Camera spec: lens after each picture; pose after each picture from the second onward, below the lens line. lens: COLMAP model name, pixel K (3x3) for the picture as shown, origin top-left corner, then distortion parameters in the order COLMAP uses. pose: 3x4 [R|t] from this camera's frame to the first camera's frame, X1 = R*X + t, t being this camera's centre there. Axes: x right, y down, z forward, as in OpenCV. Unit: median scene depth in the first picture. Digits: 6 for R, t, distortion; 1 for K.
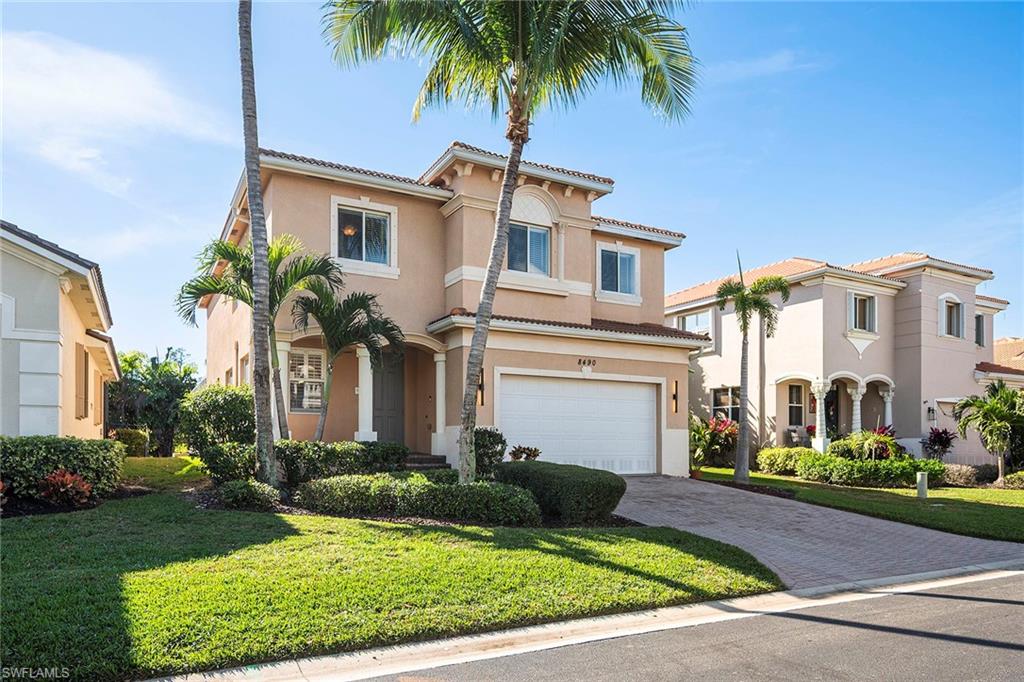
lens RADIAL K [[559.1, 0, 512.0], [0, 559.1, 341.0], [0, 0, 1]] dist [0.002474, 0.000243]
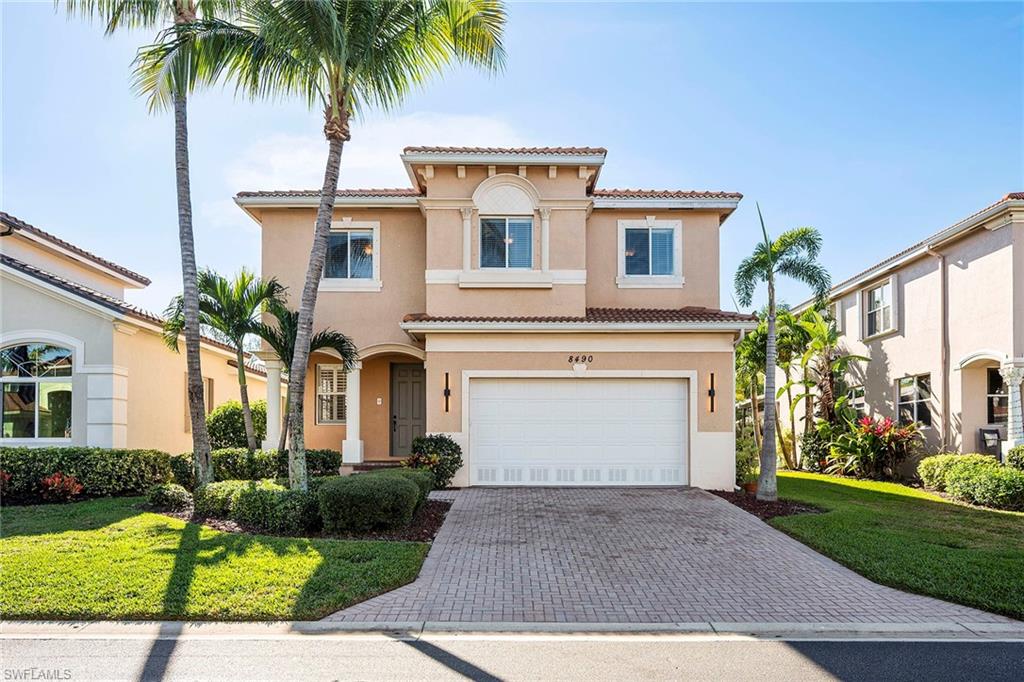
lens RADIAL K [[575.9, 0, 512.0], [0, 575.9, 341.0], [0, 0, 1]] dist [-0.000774, 0.000123]
pose [[0.913910, -0.084083, -0.397114, 0.382883], [0.079028, 0.996447, -0.029110, 0.026745], [0.398151, -0.004780, 0.917308, 0.113598]]
